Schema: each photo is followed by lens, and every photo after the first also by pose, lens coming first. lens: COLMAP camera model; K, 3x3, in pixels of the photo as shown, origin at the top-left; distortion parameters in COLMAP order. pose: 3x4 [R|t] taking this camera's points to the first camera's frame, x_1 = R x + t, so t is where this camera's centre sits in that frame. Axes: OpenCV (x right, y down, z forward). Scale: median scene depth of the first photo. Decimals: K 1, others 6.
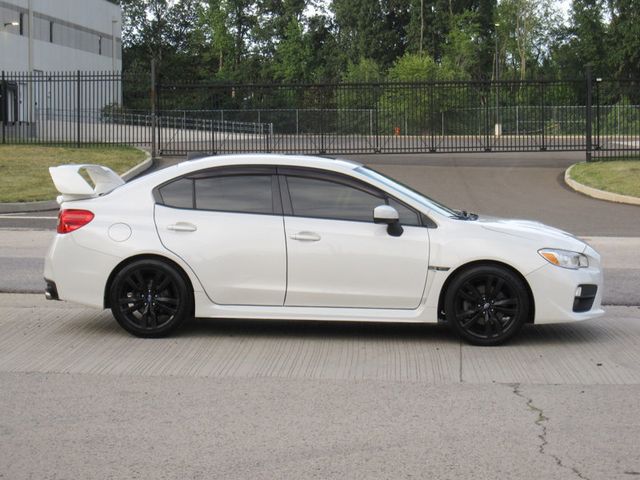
lens RADIAL K [[1533.8, 0, 320.0], [0, 1533.8, 240.0], [0, 0, 1]] dist [-0.101065, 0.141556]
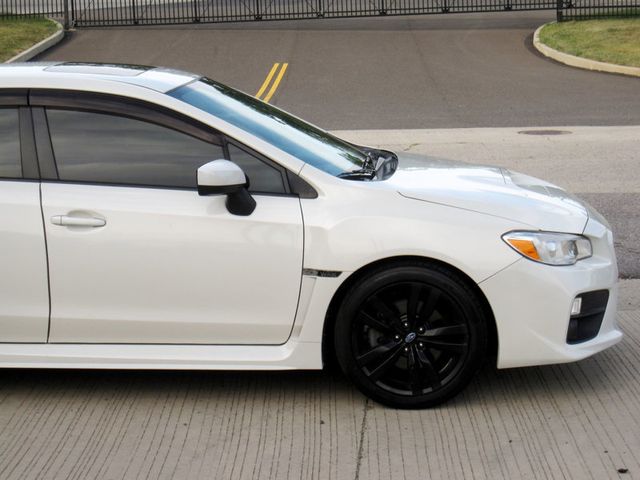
lens RADIAL K [[1533.8, 0, 320.0], [0, 1533.8, 240.0], [0, 0, 1]] dist [-0.101065, 0.141556]
pose [[0.999396, -0.028810, 0.019441, 0.065583], [0.026892, 0.995340, 0.092604, -0.043205], [-0.022018, -0.092025, 0.995513, 0.448587]]
